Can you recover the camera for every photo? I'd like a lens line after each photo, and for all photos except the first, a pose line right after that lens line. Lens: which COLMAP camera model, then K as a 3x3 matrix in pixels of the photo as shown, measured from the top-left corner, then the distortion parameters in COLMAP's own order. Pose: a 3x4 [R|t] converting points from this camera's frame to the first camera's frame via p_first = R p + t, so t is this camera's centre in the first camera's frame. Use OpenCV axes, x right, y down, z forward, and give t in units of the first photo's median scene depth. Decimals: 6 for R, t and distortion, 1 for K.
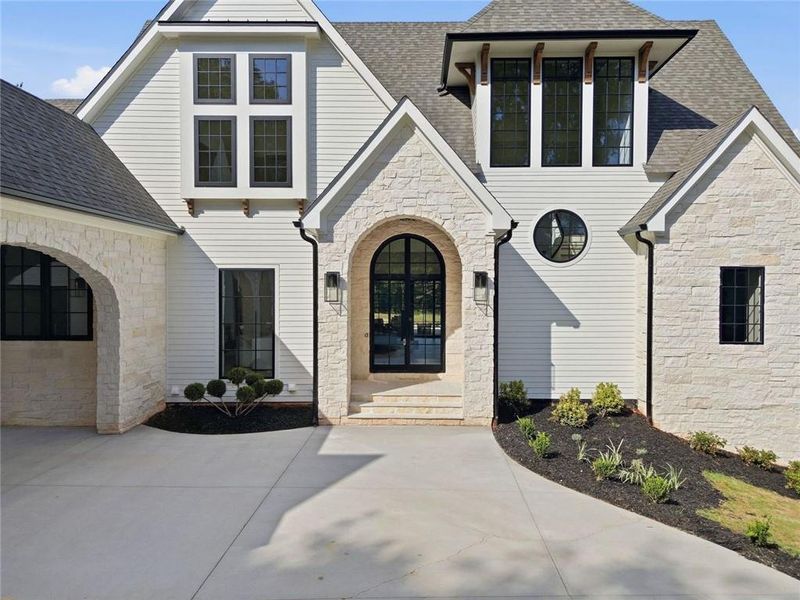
lens RADIAL K [[573.1, 0, 395.0], [0, 573.1, 295.9], [0, 0, 1]] dist [0.040970, 0.002518]
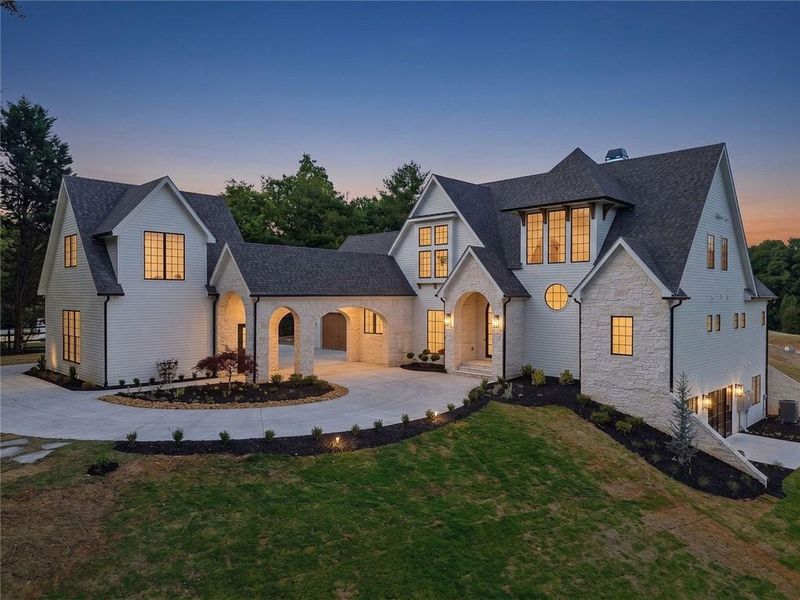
lens RADIAL K [[569.5, 0, 394.2], [0, 569.5, 298.0], [0, 0, 1]] dist [0.041855, 0.000046]
pose [[0.709146, 0.012616, -0.704949, 1.390567], [-0.014831, 0.999886, 0.002976, -0.105426], [0.704906, 0.008344, 0.709252, -0.905447]]
